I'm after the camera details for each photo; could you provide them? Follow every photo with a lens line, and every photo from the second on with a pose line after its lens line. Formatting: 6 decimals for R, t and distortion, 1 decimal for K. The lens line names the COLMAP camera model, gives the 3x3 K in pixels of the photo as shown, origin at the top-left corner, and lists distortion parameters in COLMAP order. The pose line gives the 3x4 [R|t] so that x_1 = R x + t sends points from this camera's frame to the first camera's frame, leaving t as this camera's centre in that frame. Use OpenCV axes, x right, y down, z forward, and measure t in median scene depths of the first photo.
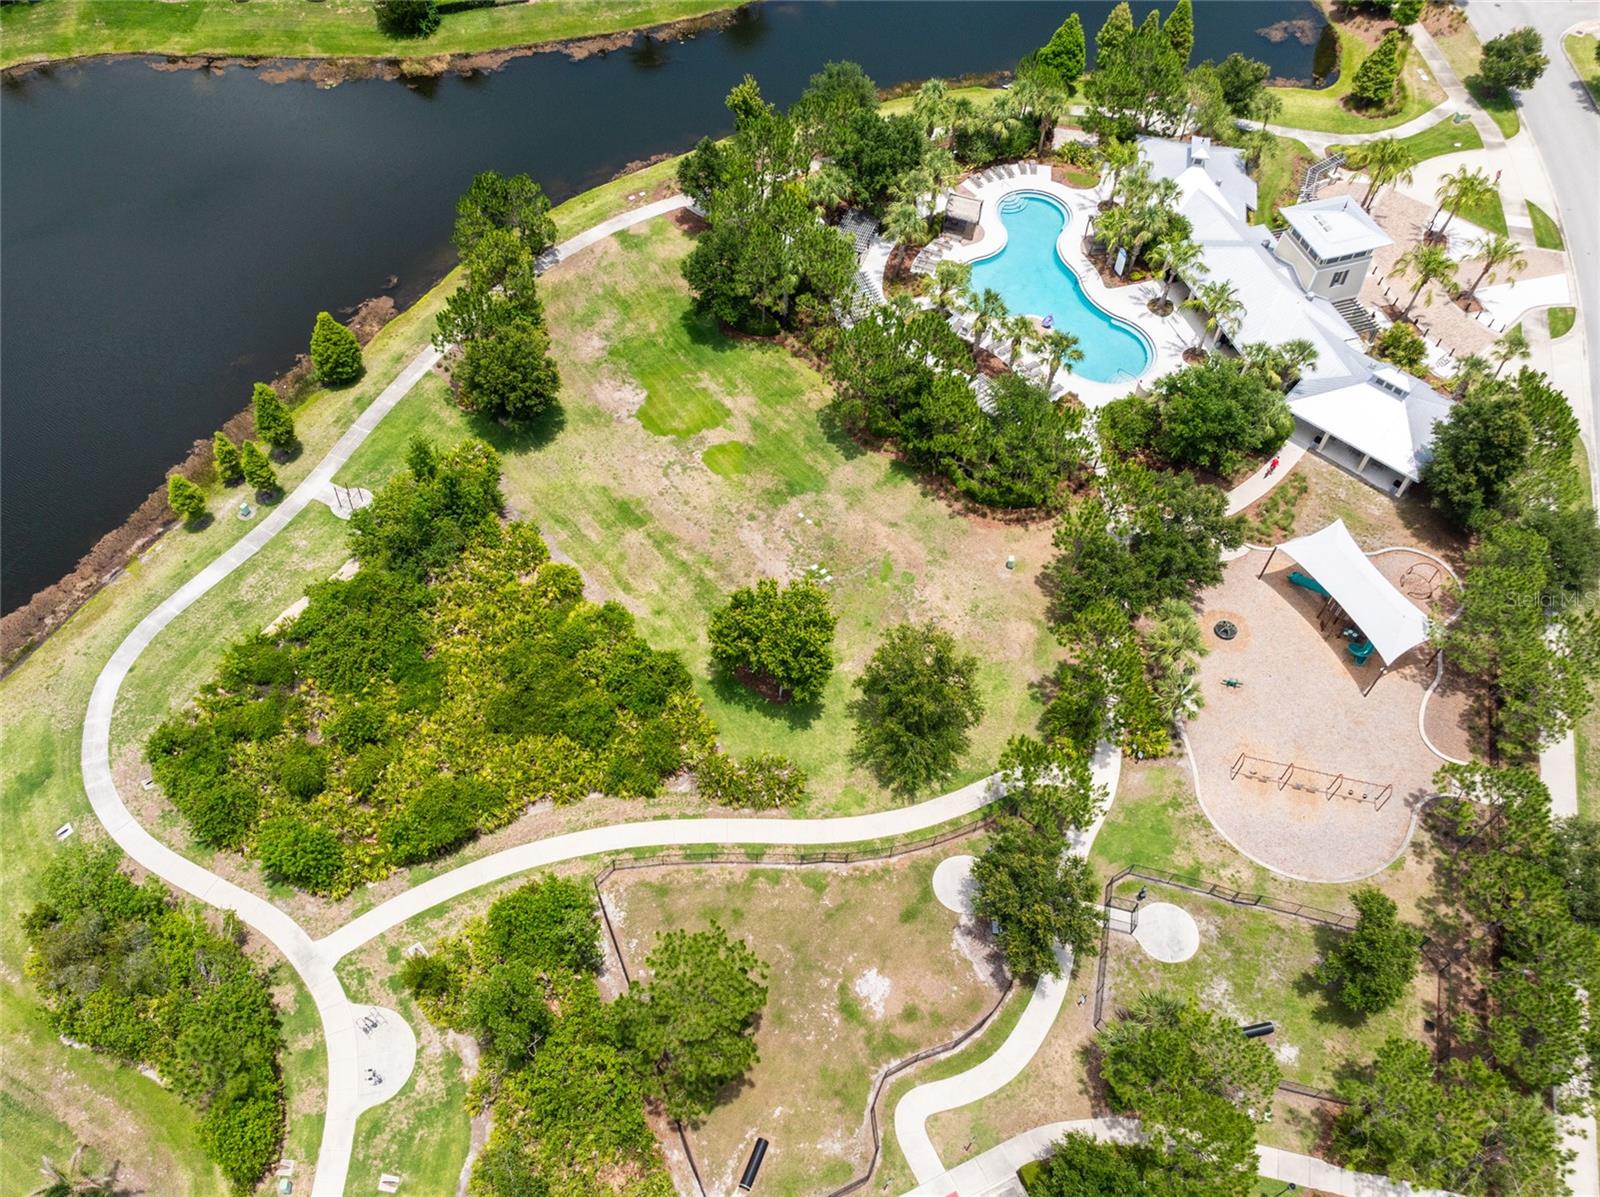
lens RADIAL K [[1115.9, 0, 797.5], [0, 1115.9, 620.1], [0, 0, 1]] dist [-0.043586, 0.036529]
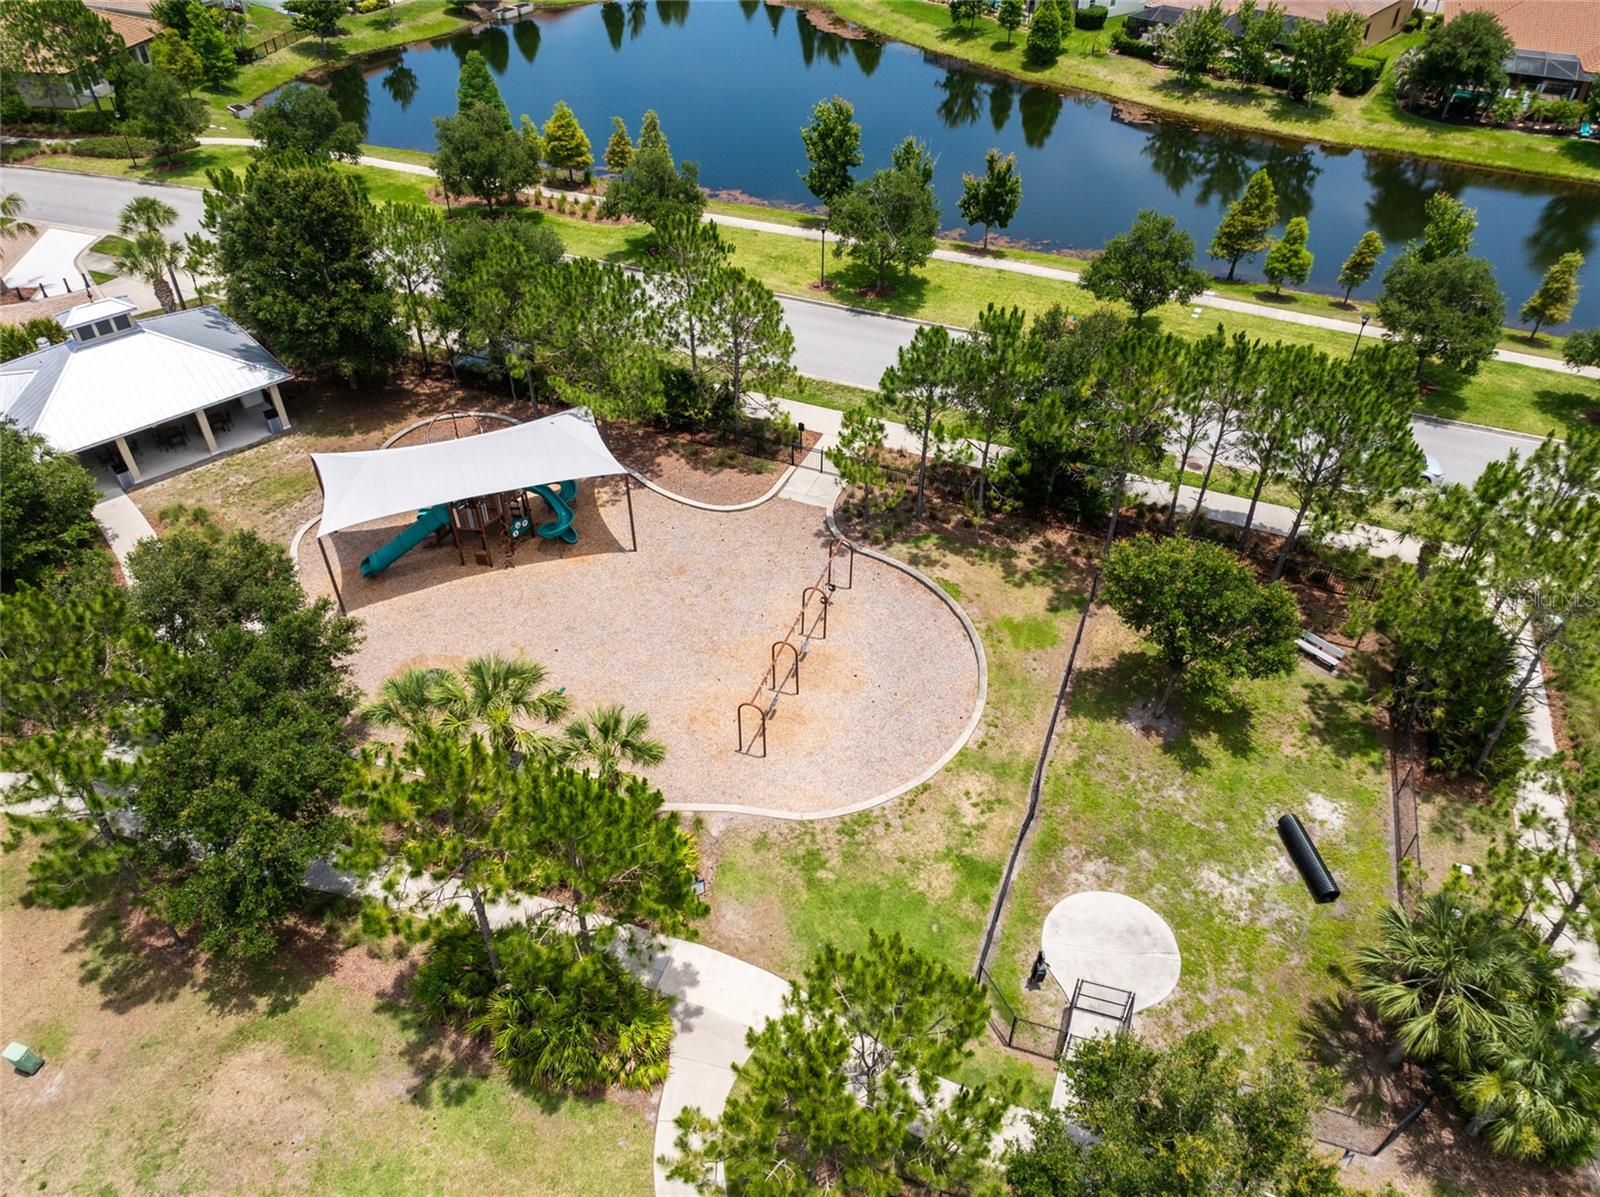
lens RADIAL K [[1115.9, 0, 797.5], [0, 1115.9, 620.1], [0, 0, 1]] dist [-0.043586, 0.036529]
pose [[0.111612, -0.676315, 0.728108, 0.059756], [0.808582, 0.487739, 0.329097, -0.037544], [-0.577700, 0.552004, 0.601294, 0.595009]]
